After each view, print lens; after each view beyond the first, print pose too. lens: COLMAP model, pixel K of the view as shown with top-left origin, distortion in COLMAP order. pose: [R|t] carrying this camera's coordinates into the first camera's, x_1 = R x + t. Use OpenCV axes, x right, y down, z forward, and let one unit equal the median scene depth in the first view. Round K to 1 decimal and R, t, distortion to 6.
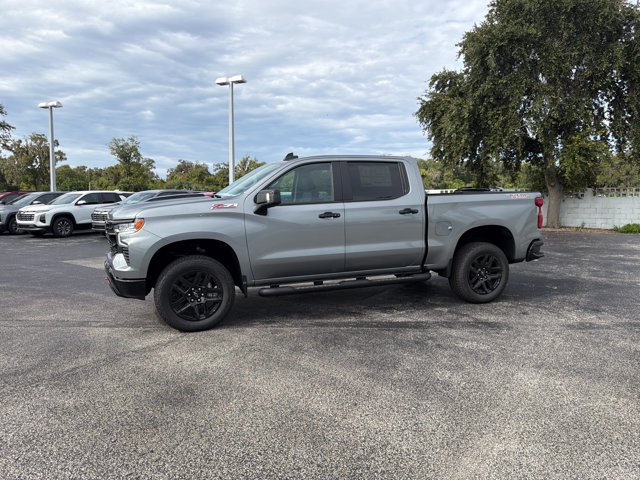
lens RADIAL K [[453.5, 0, 316.3], [0, 453.5, 239.9], [0, 0, 1]] dist [0.036903, -0.047740]
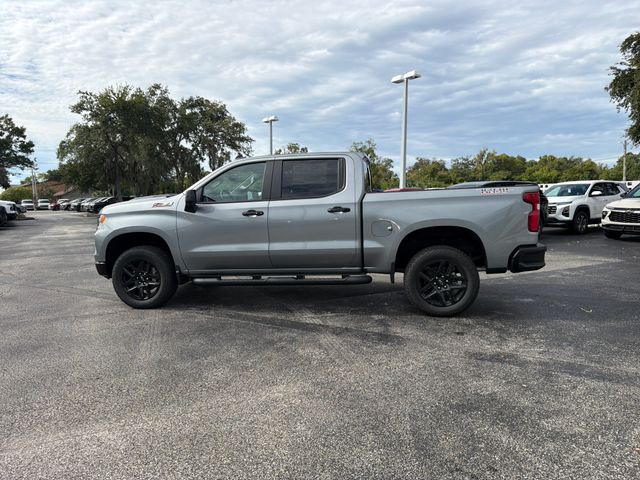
lens RADIAL K [[453.5, 0, 316.3], [0, 453.5, 239.9], [0, 0, 1]] dist [0.036903, -0.047740]
pose [[0.868244, 0.034696, -0.494923, 0.619980], [-0.031021, 0.999396, 0.015642, -0.012611], [0.495167, 0.001772, 0.868796, 0.151011]]
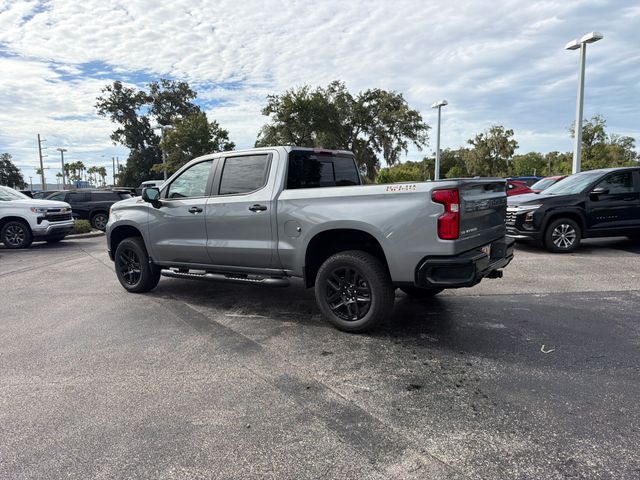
lens RADIAL K [[453.5, 0, 316.3], [0, 453.5, 239.9], [0, 0, 1]] dist [0.036903, -0.047740]
pose [[0.569750, 0.076462, -0.818253, 0.995981], [-0.051586, 0.997026, 0.057248, -0.055678], [0.820197, 0.009593, 0.572000, 0.565449]]
